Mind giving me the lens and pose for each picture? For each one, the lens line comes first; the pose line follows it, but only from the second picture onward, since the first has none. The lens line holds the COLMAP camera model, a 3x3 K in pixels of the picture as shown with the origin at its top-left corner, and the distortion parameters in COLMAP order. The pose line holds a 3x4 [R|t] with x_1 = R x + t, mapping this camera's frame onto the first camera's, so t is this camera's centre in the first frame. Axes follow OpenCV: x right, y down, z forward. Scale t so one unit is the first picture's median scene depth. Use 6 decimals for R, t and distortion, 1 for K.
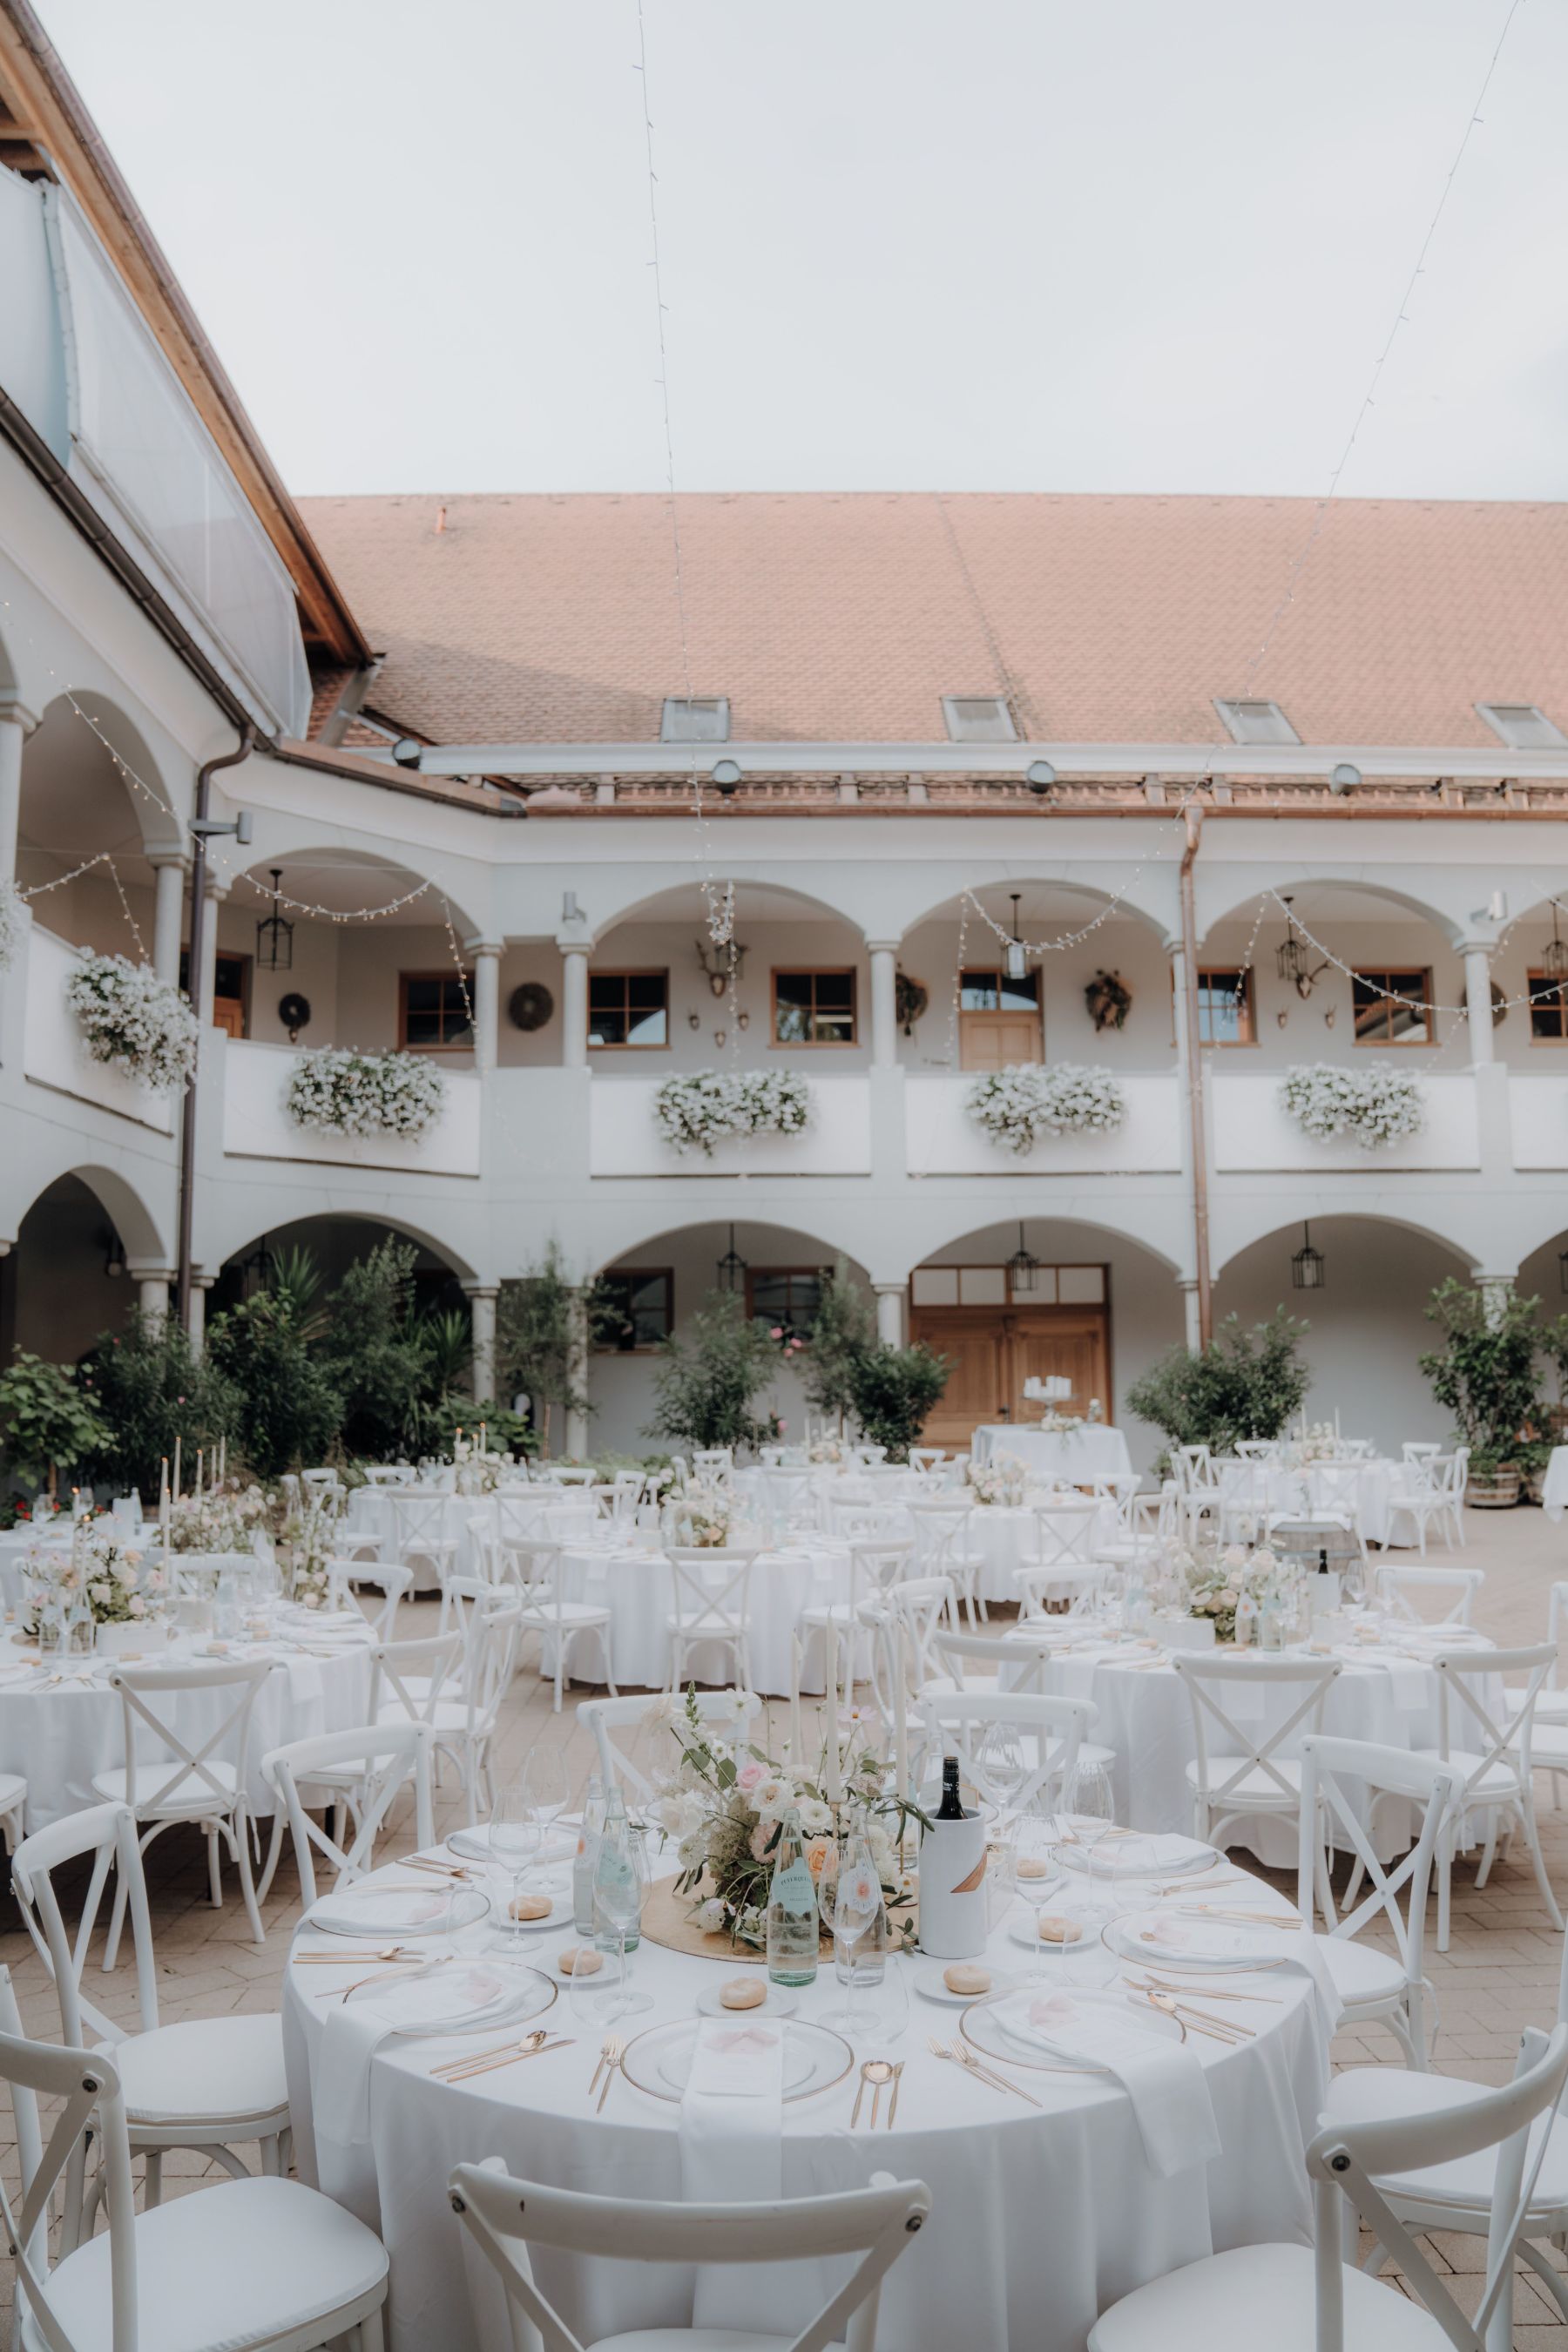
lens RADIAL K [[1641.7, 0, 784.0], [0, 1641.7, 1176.0], [0, 0, 1]] dist [-0.145195, 0.134428]
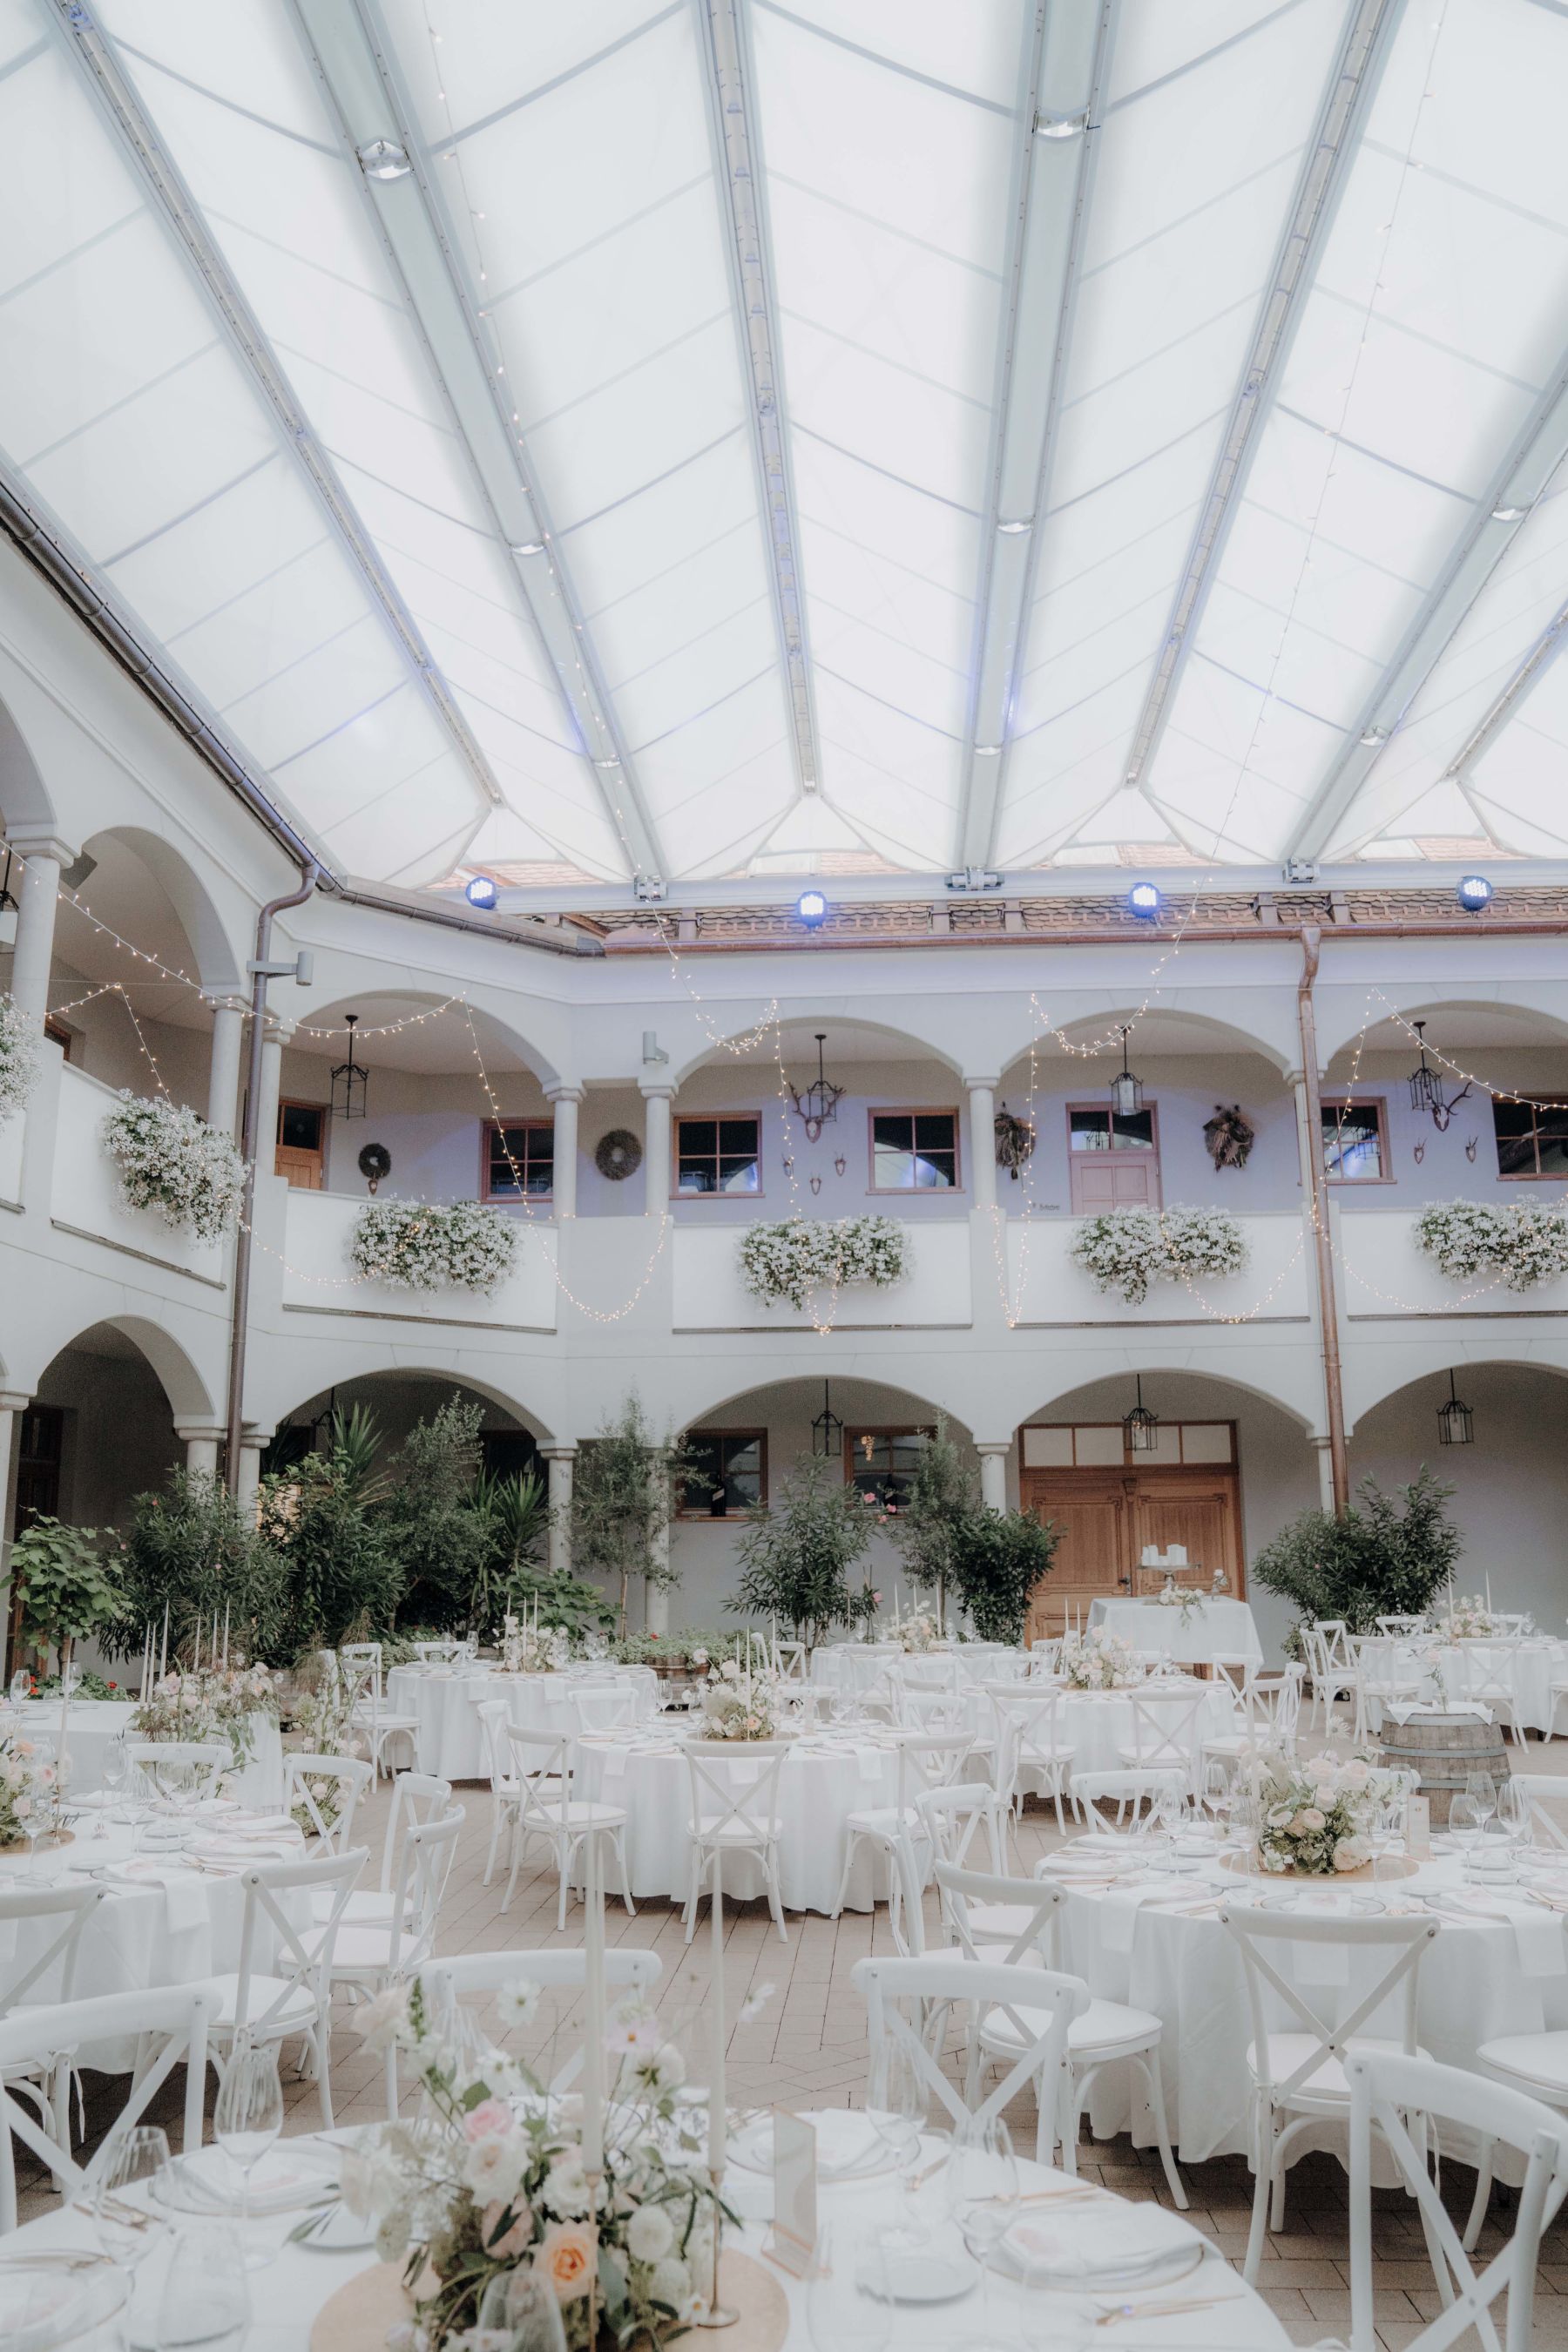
lens RADIAL K [[1669.1, 0, 780.8], [0, 1669.1, 1187.9], [0, 0, 1]] dist [-0.132036, 0.091302]
pose [[0.996319, -0.015252, -0.084350, 0.027044], [0.007618, 0.995904, -0.090091, 0.005635], [0.085379, 0.089117, 0.992355, 0.045810]]
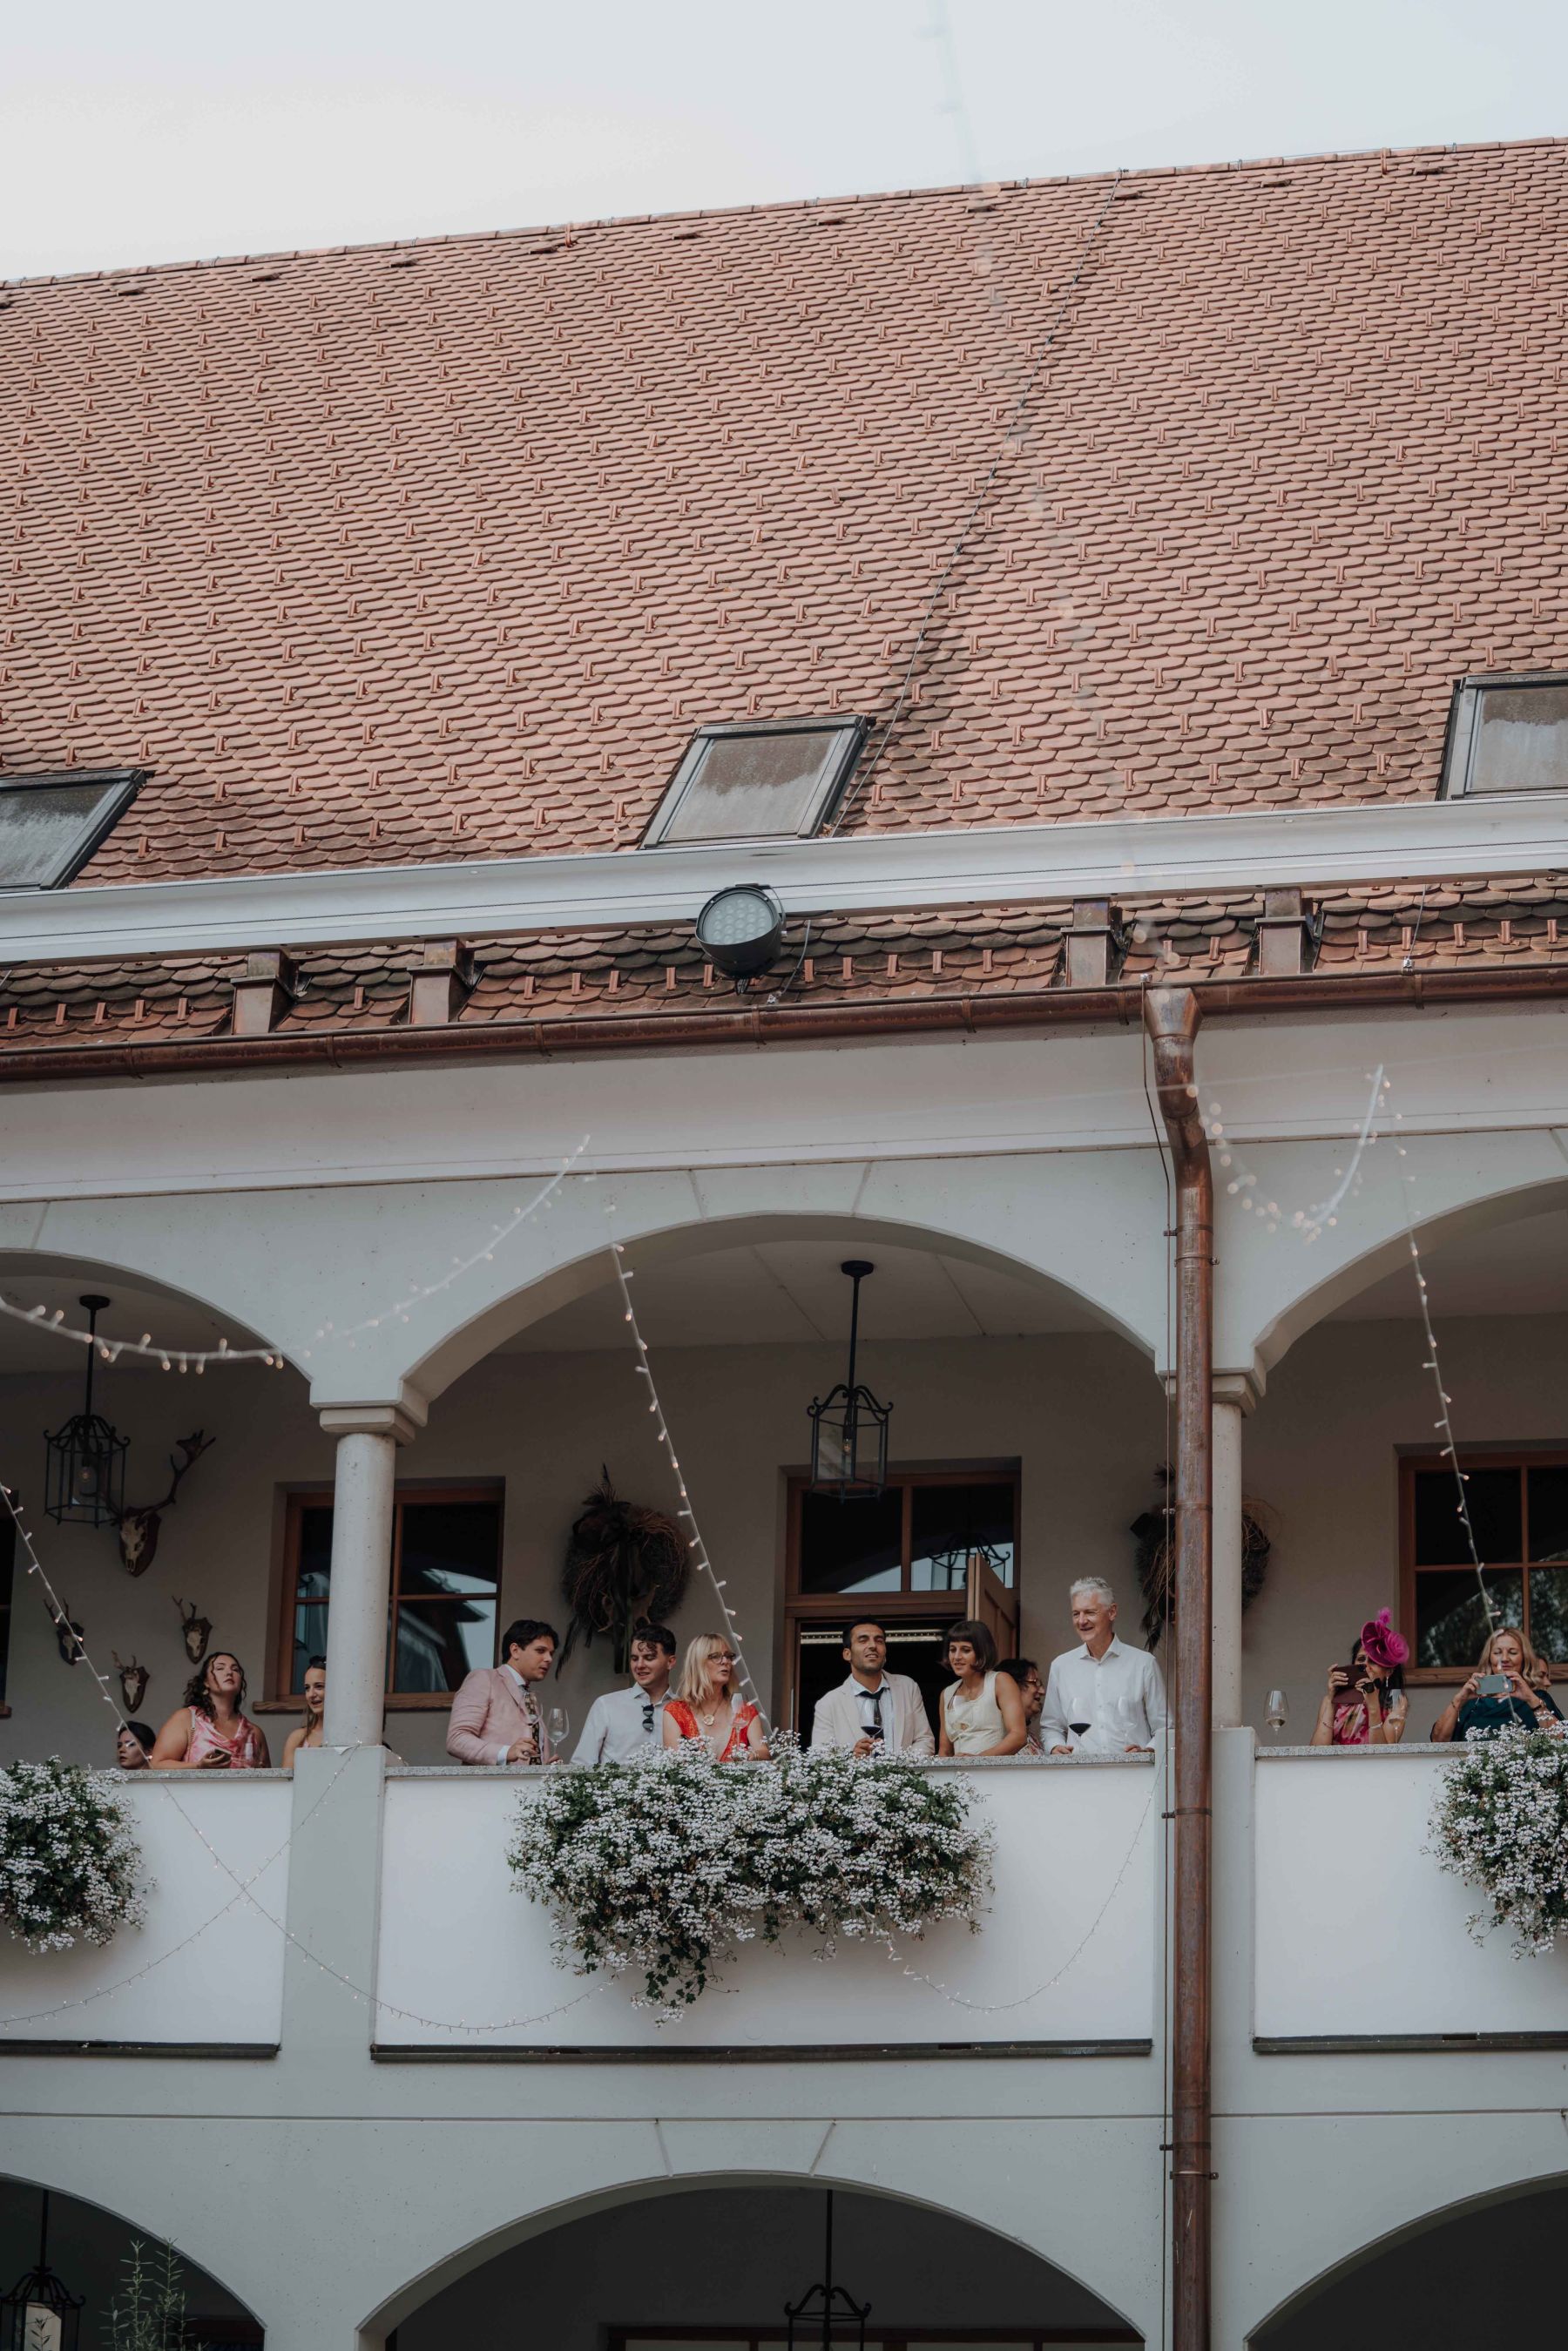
lens RADIAL K [[4594.4, 0, 784.0], [0, 4594.4, 1175.5], [0, 0, 1]] dist [-0.229297, -0.045987]
pose [[0.969728, -0.042230, -0.240508, 0.422295], [-0.005522, 0.980888, -0.194494, 0.004452], [0.244125, 0.189935, 0.950961, 0.048656]]
